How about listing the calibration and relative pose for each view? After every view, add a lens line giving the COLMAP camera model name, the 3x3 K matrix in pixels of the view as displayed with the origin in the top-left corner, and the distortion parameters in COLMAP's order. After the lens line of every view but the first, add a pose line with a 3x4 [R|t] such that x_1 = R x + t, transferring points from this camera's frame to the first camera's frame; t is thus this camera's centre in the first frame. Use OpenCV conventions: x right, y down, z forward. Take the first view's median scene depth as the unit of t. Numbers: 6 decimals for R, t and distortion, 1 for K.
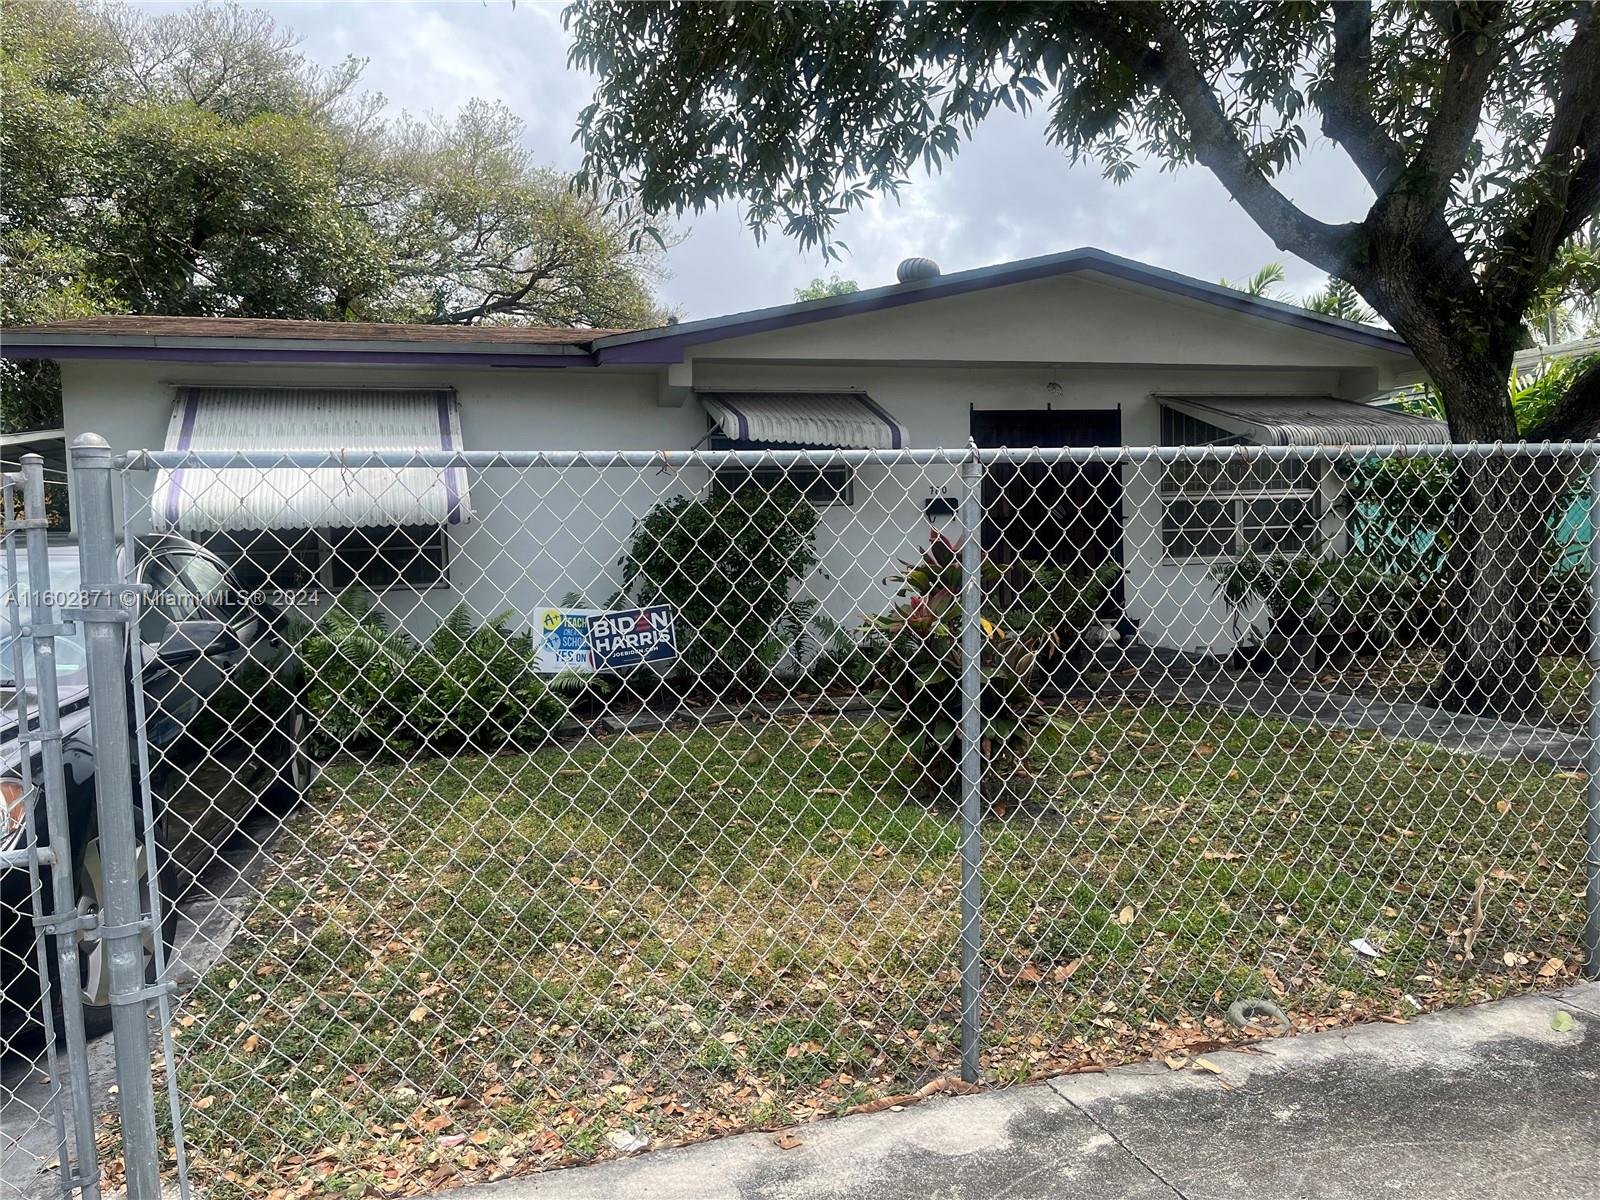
lens RADIAL K [[1208.8, 0, 793.7], [0, 1208.8, 607.5], [0, 0, 1]] dist [0.074958, -0.109732]
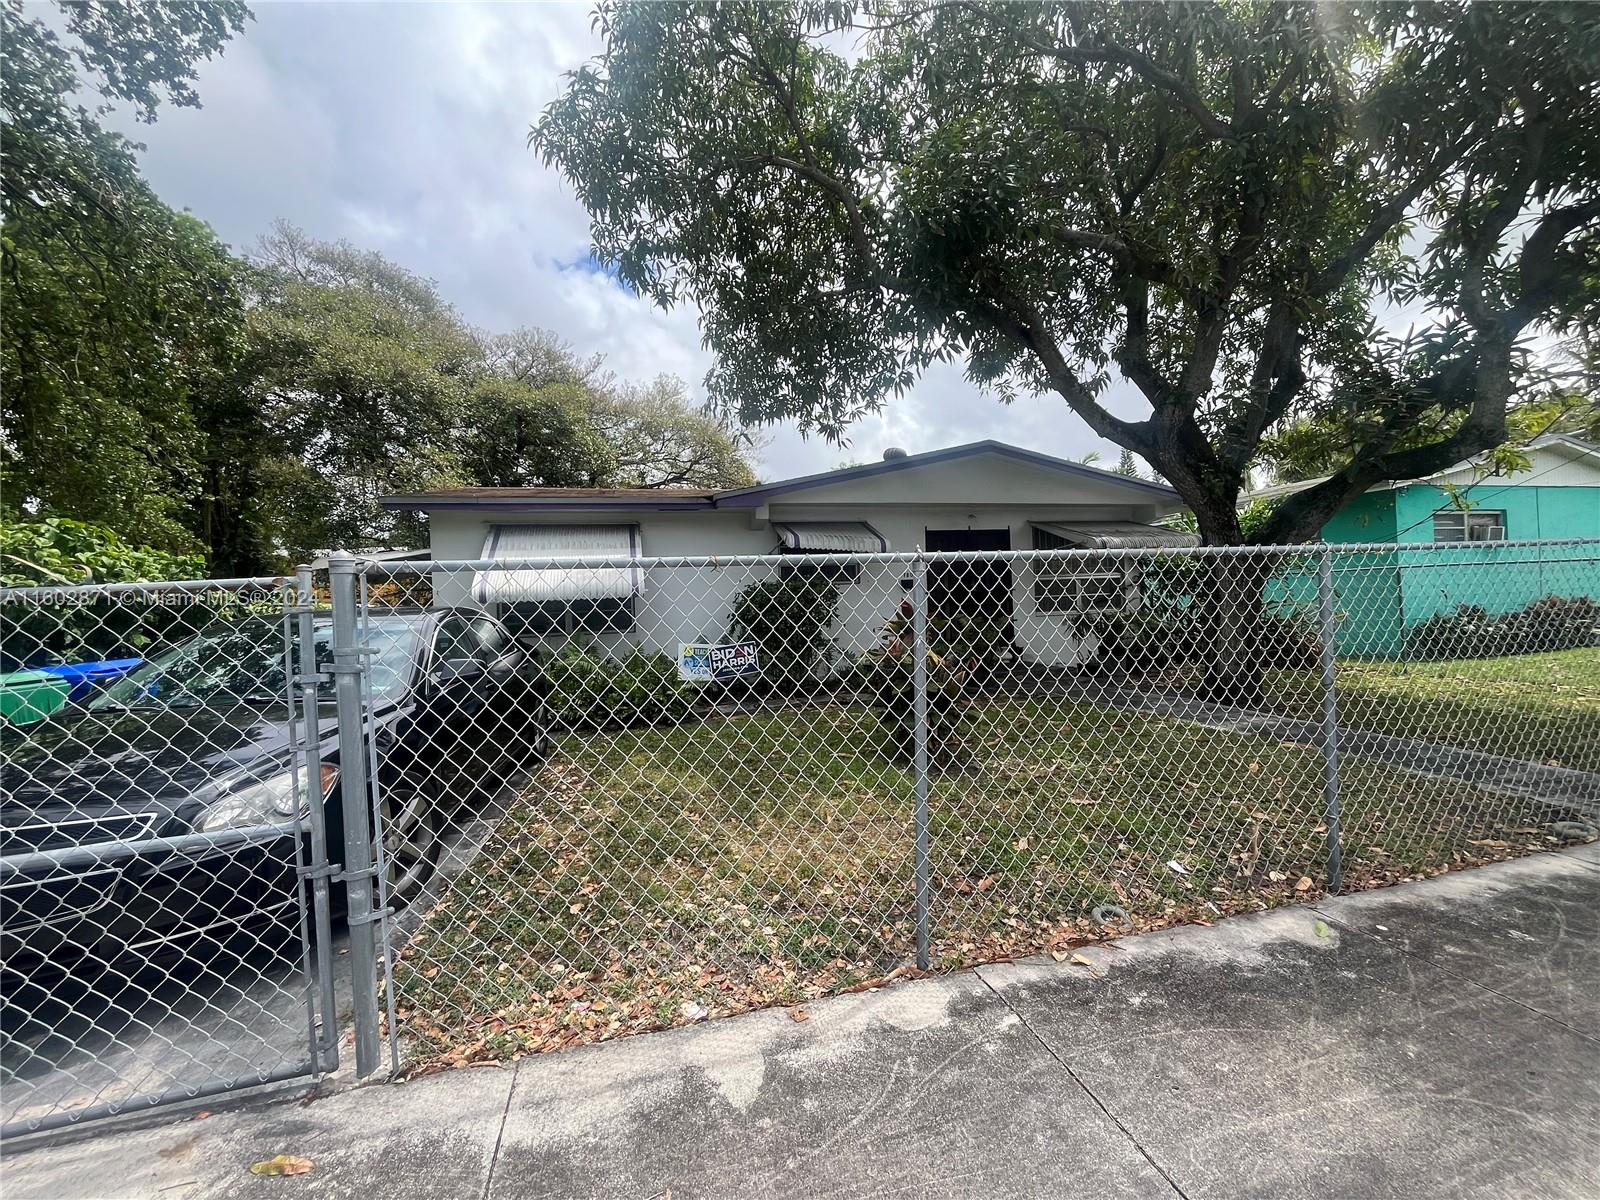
lens RADIAL K [[648.1, 0, 796.1], [0, 648.1, 601.0], [0, 0, 1]] dist [-0.003053, -0.000189]
pose [[0.998337, -0.006873, -0.057241, 0.015137], [0.003693, 0.998453, -0.055481, -0.009948], [0.057534, 0.055177, 0.996818, 0.067428]]
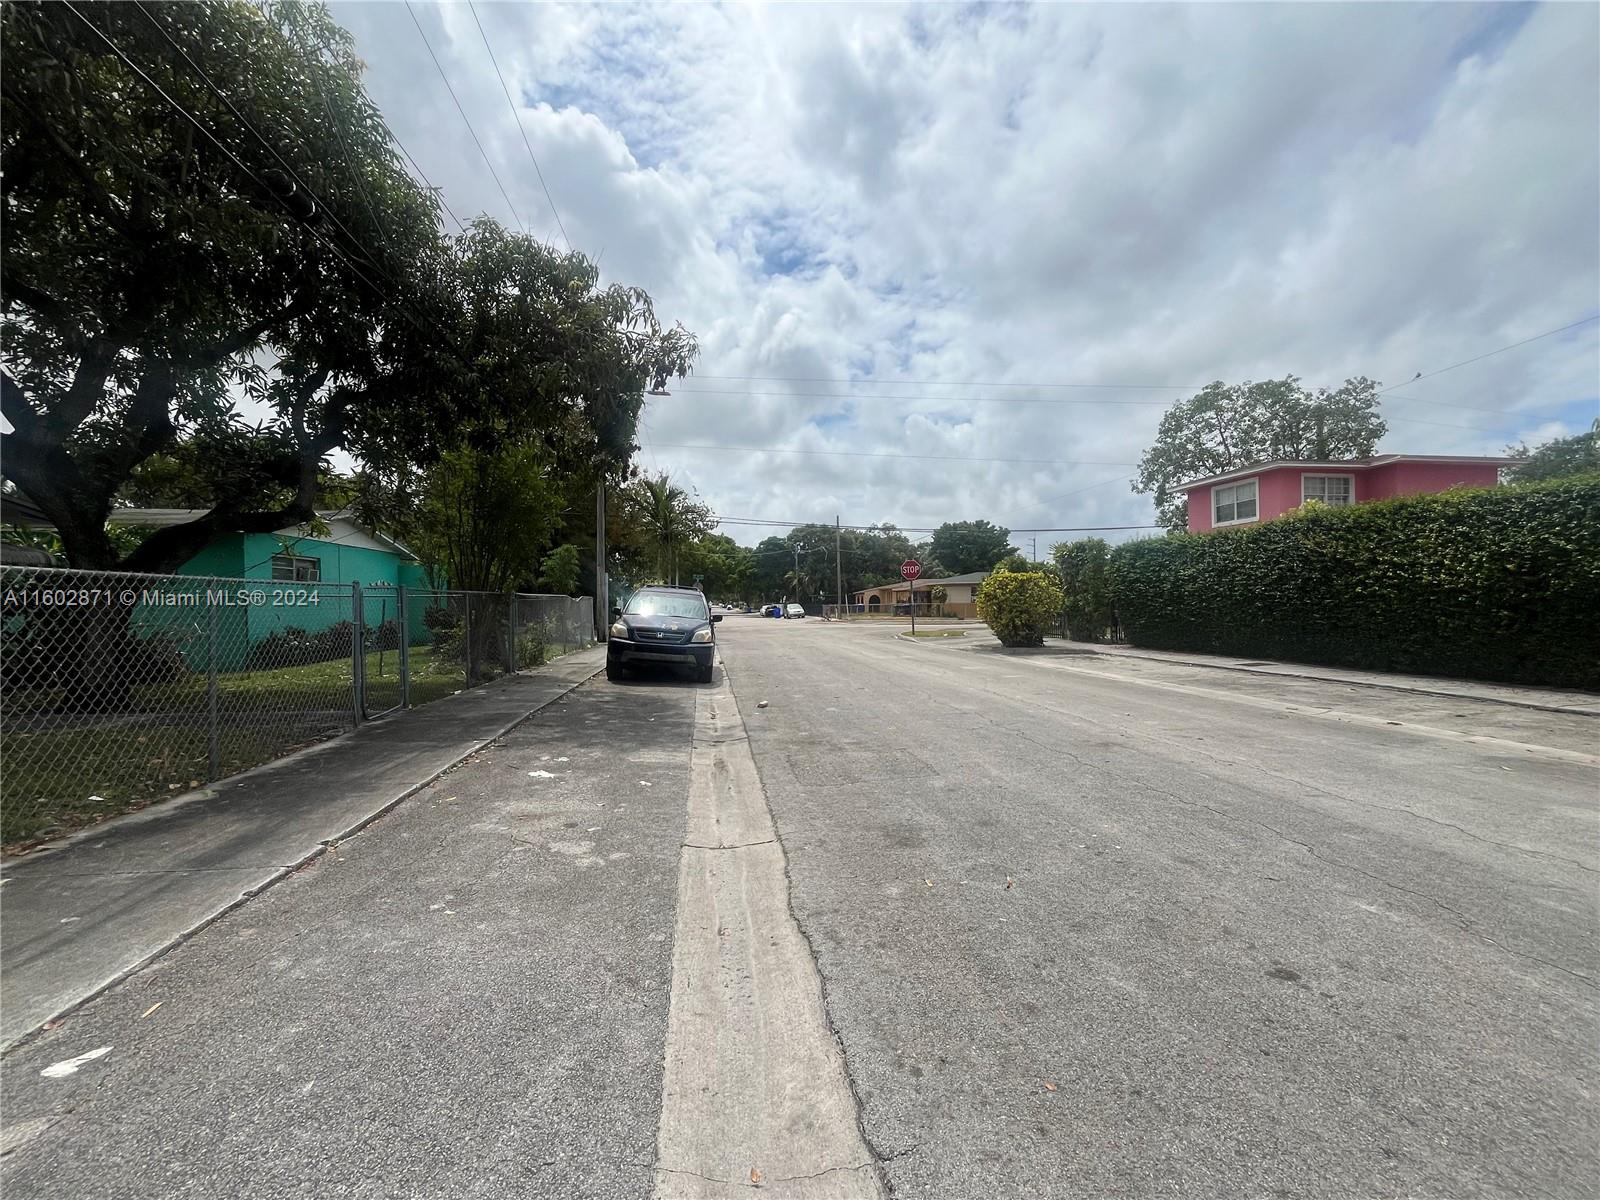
lens RADIAL K [[648.1, 0, 796.1], [0, 648.1, 601.0], [0, 0, 1]] dist [-0.003053, -0.000189]
pose [[0.166156, 0.031088, 0.985609, -0.256316], [0.062696, 0.997148, -0.042022, 0.027590], [-0.984104, 0.068776, 0.163733, -0.240057]]
